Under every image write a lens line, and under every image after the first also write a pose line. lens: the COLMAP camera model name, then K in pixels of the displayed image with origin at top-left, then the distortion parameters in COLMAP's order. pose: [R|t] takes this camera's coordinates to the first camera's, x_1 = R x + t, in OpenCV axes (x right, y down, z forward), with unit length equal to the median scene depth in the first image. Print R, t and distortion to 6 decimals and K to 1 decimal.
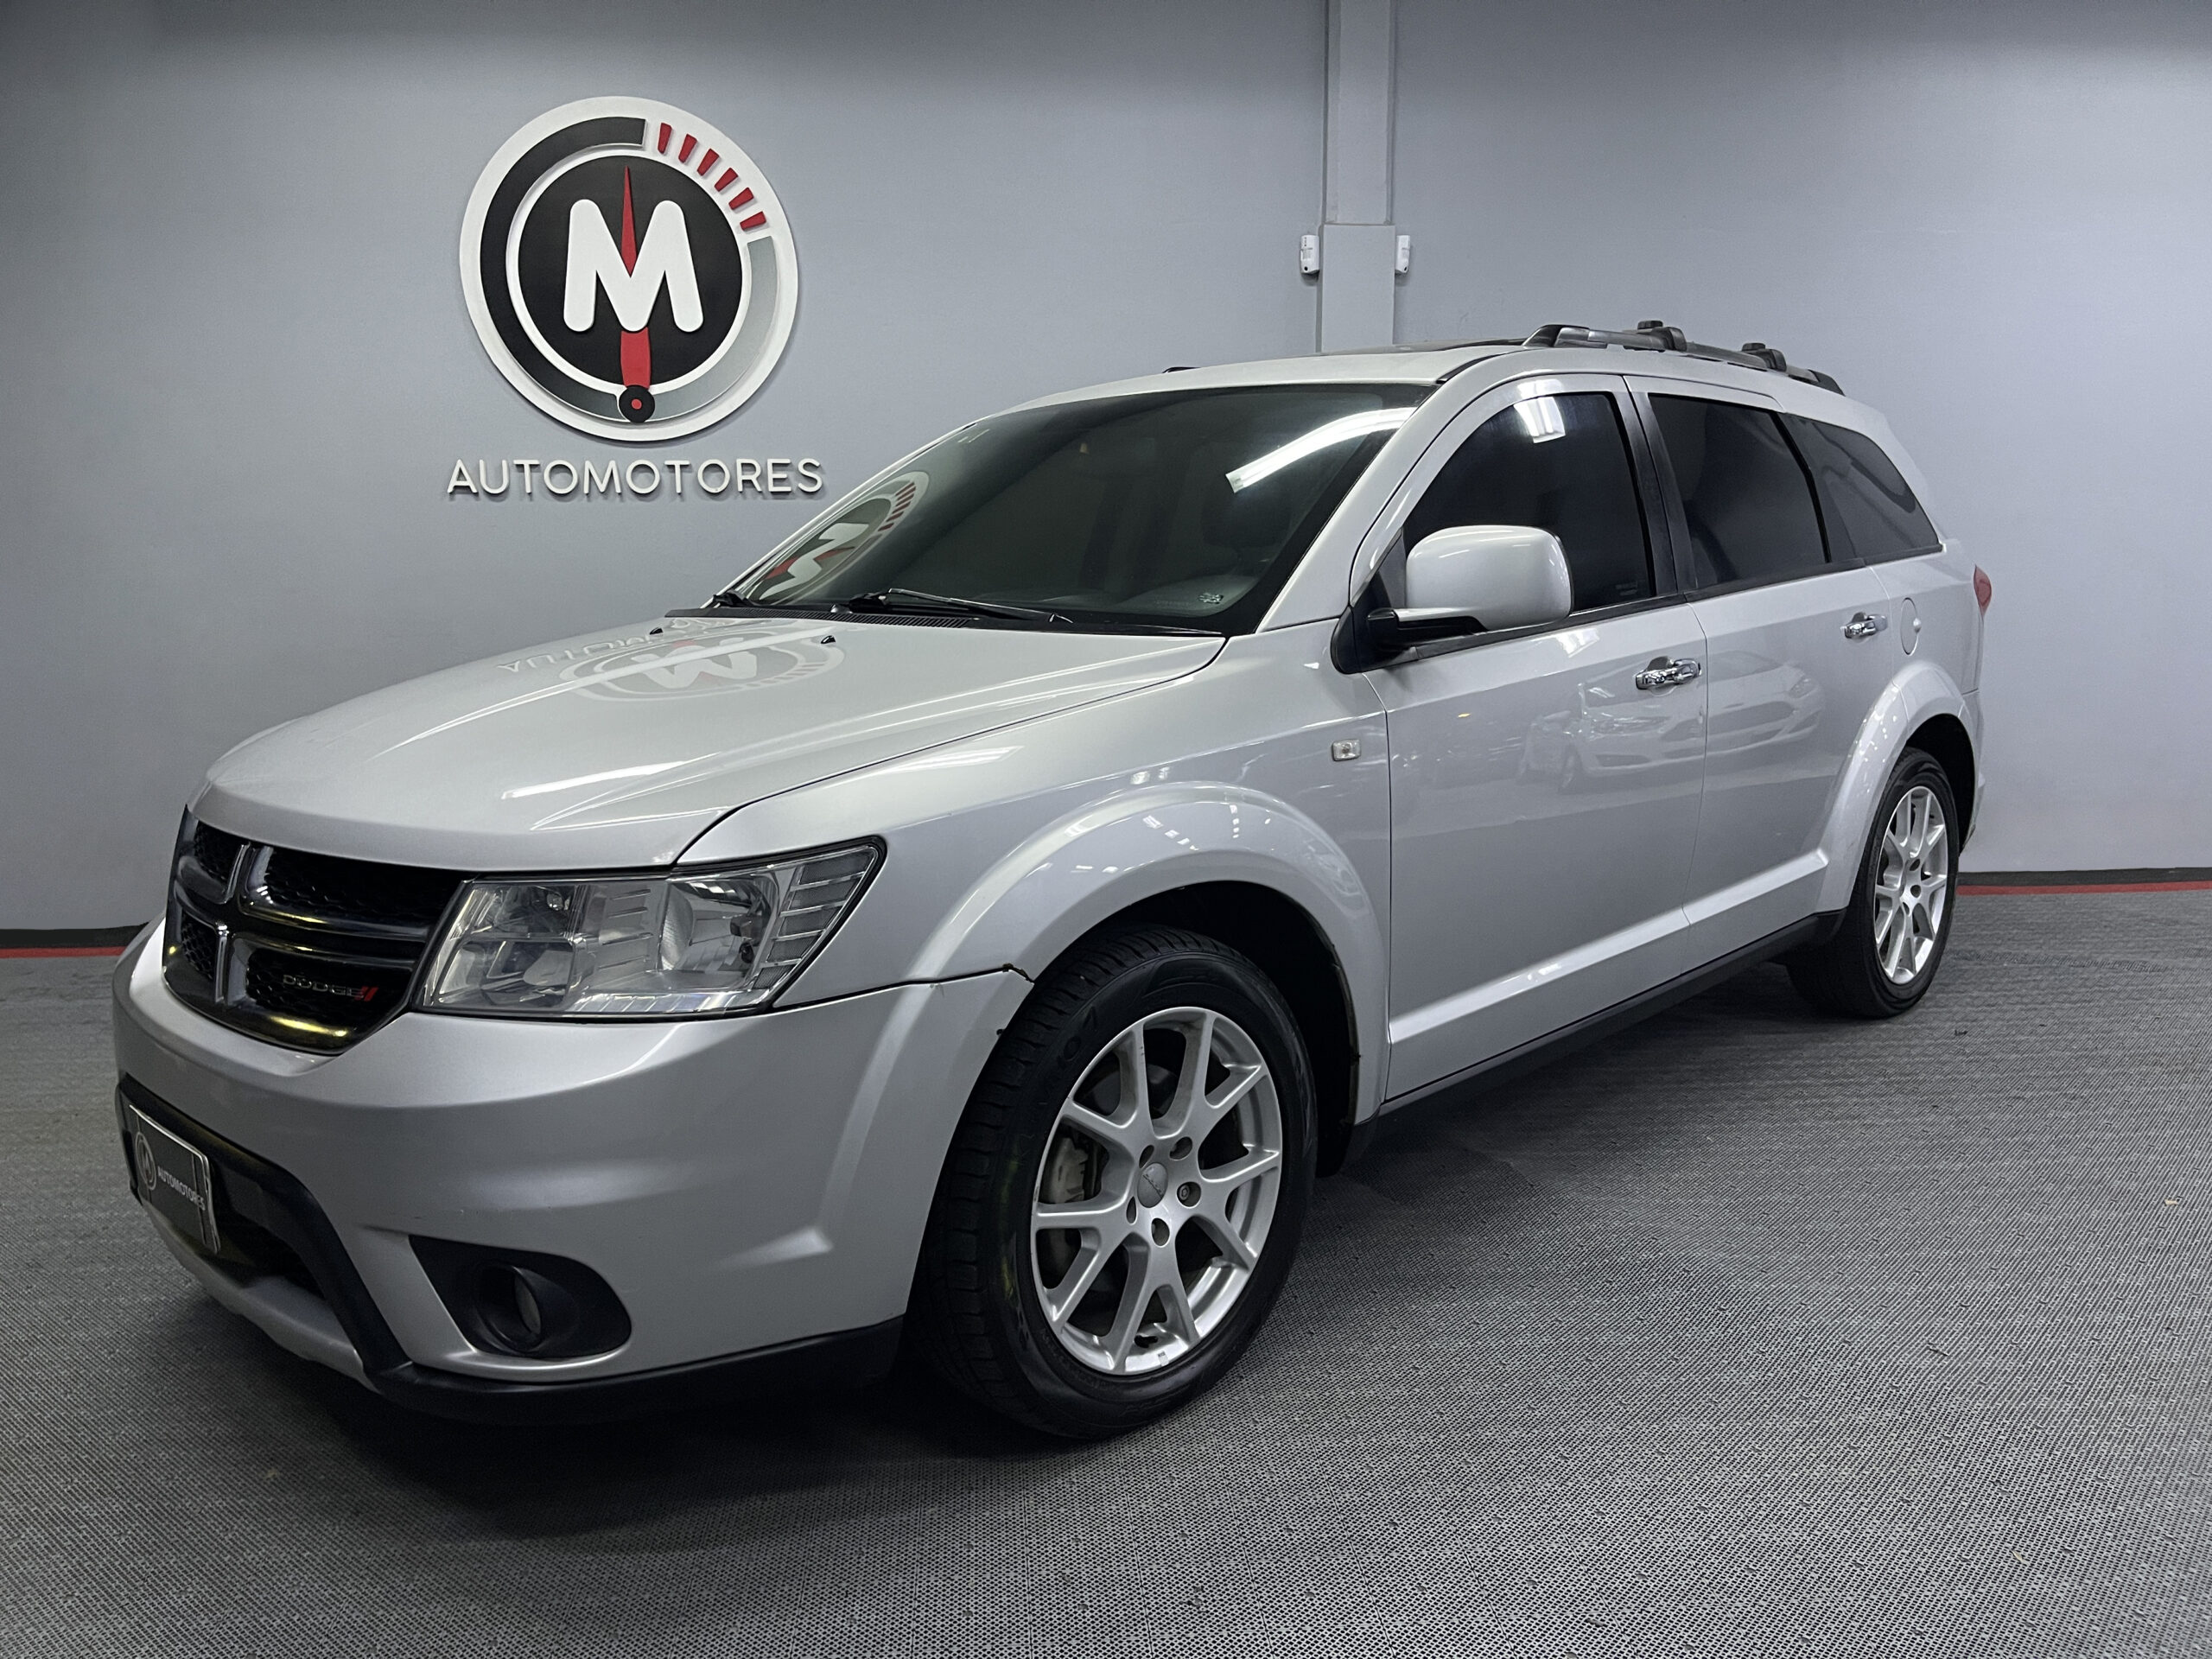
lens RADIAL K [[1648.3, 0, 1106.0], [0, 1648.3, 829.5], [0, 0, 1]] dist [0.008399, -0.011266]
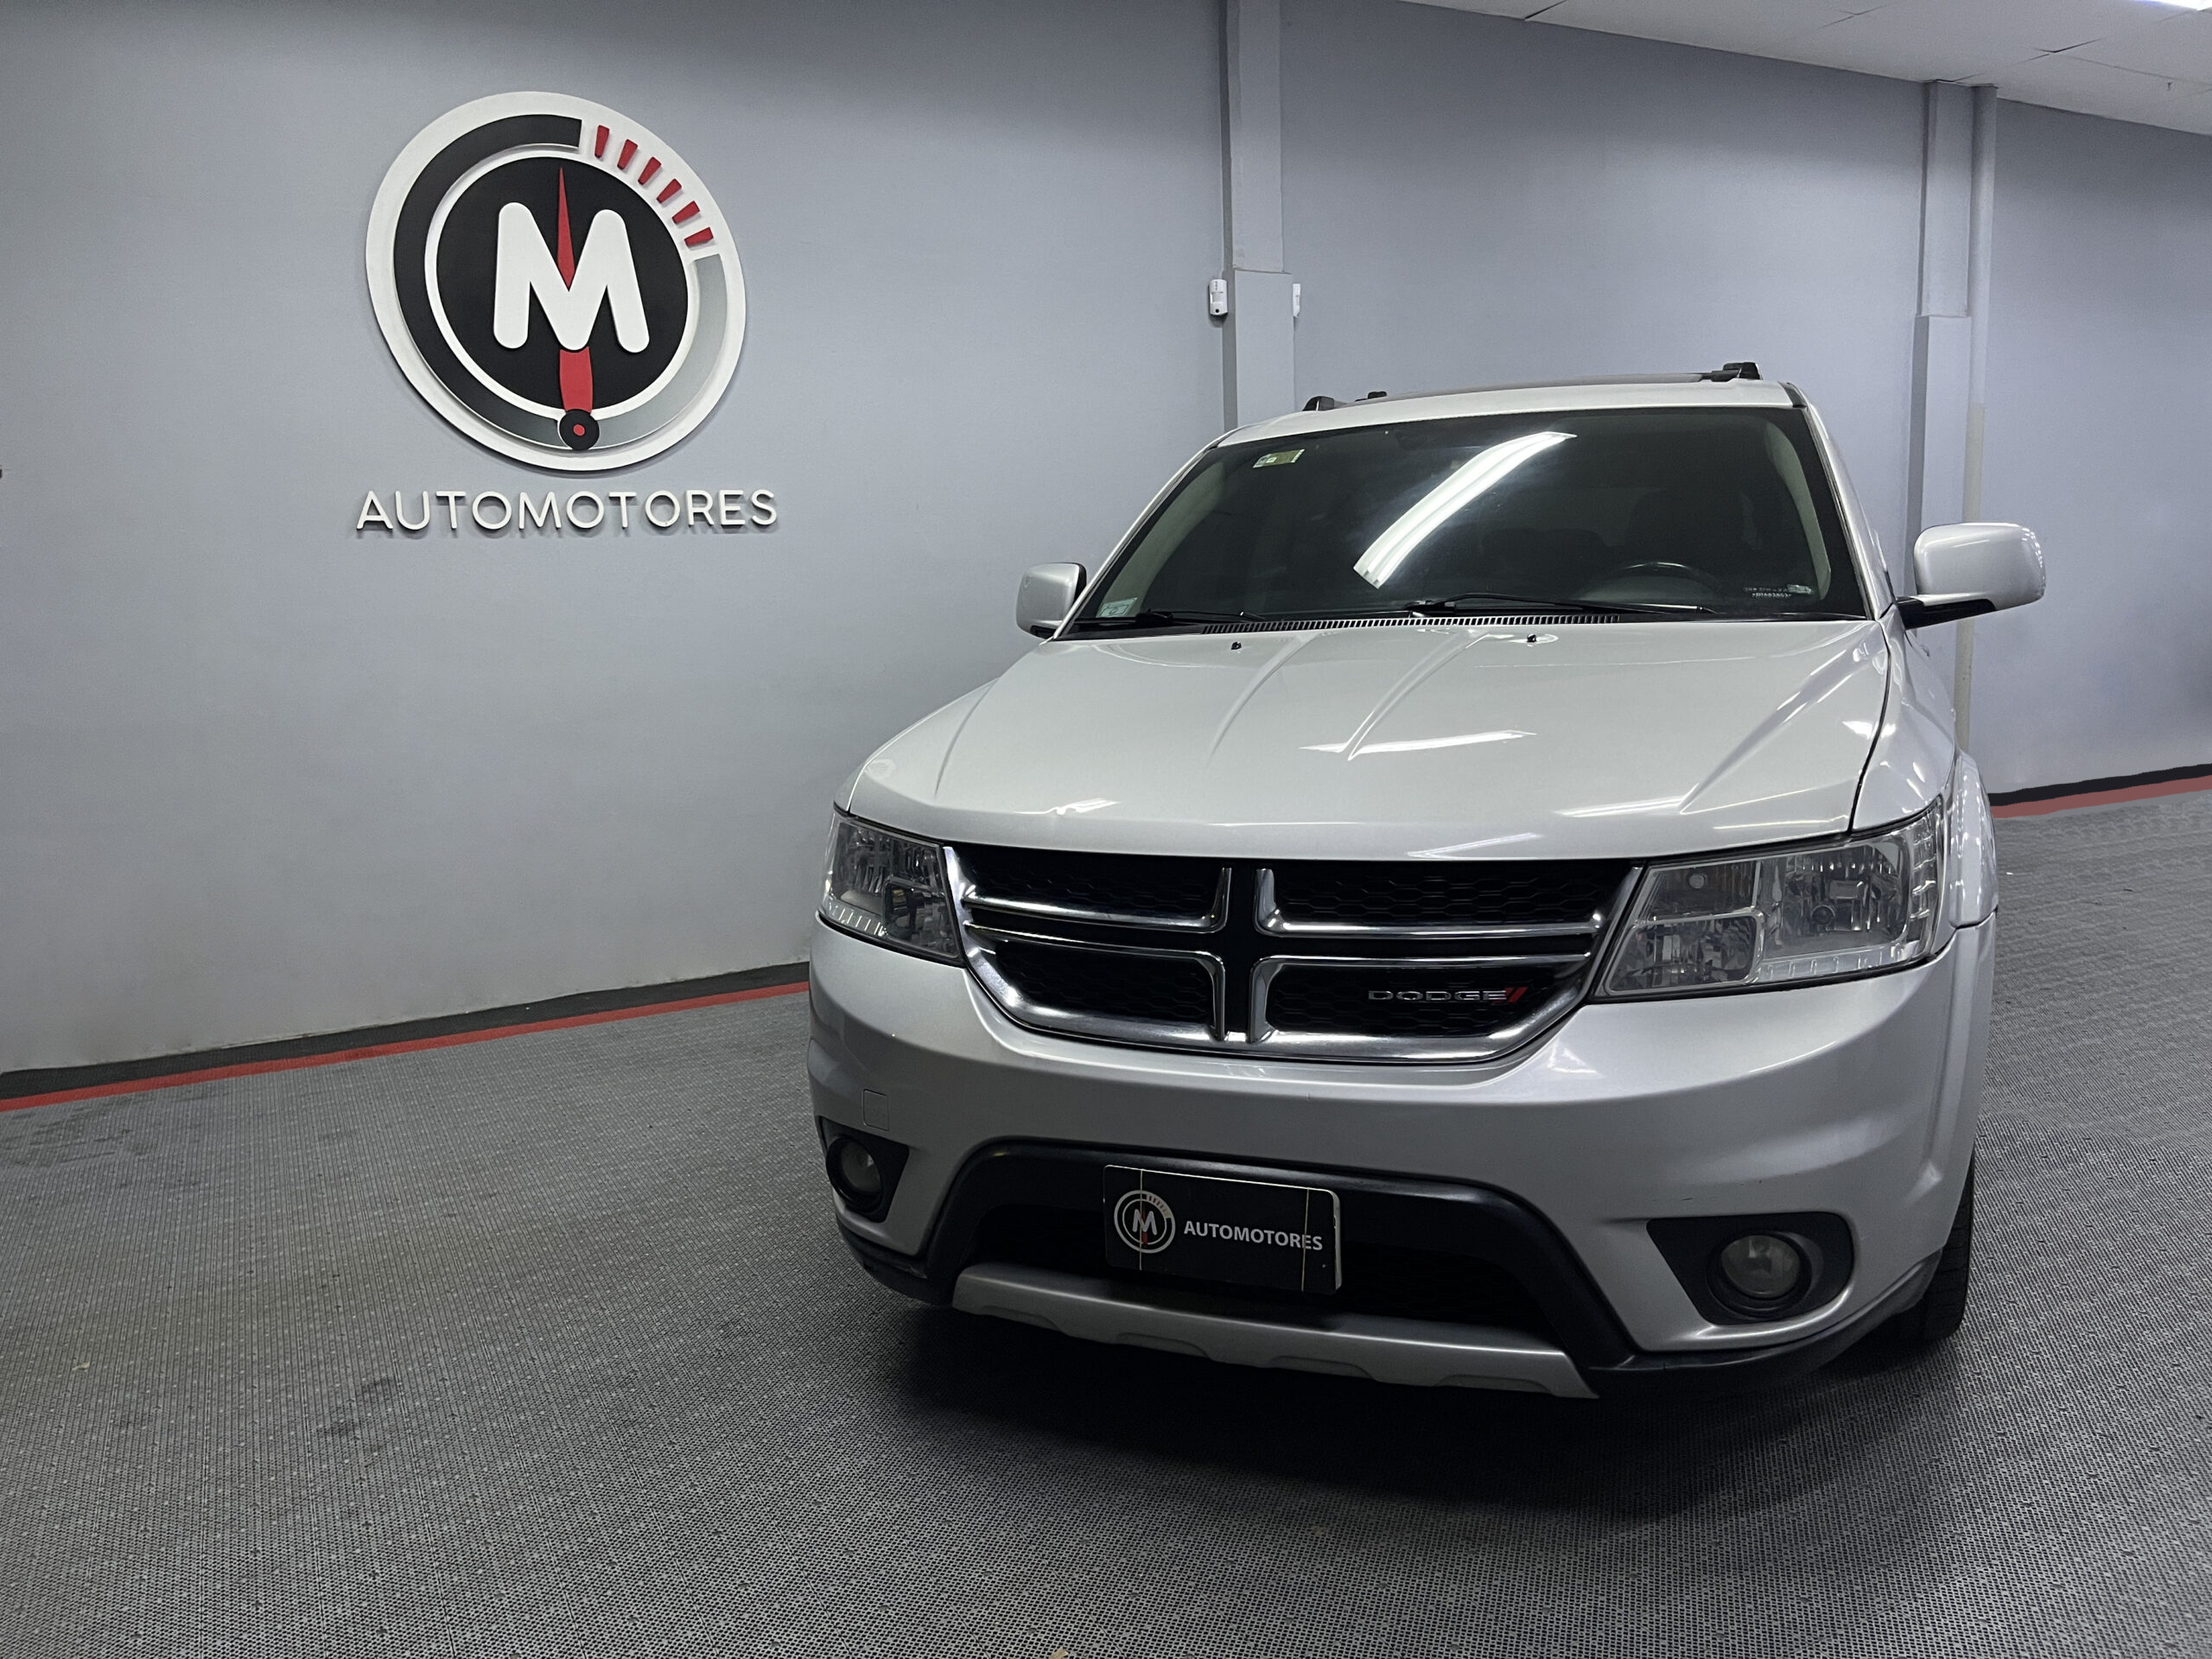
lens RADIAL K [[1622.9, 0, 1170.9], [0, 1622.9, 836.1], [0, 0, 1]] dist [0.007490, -0.003238]
pose [[0.927164, -0.079542, 0.366114, -0.328021], [0.086868, 0.996214, -0.003551, -0.003095], [-0.364445, 0.035096, 0.930563, 0.054847]]
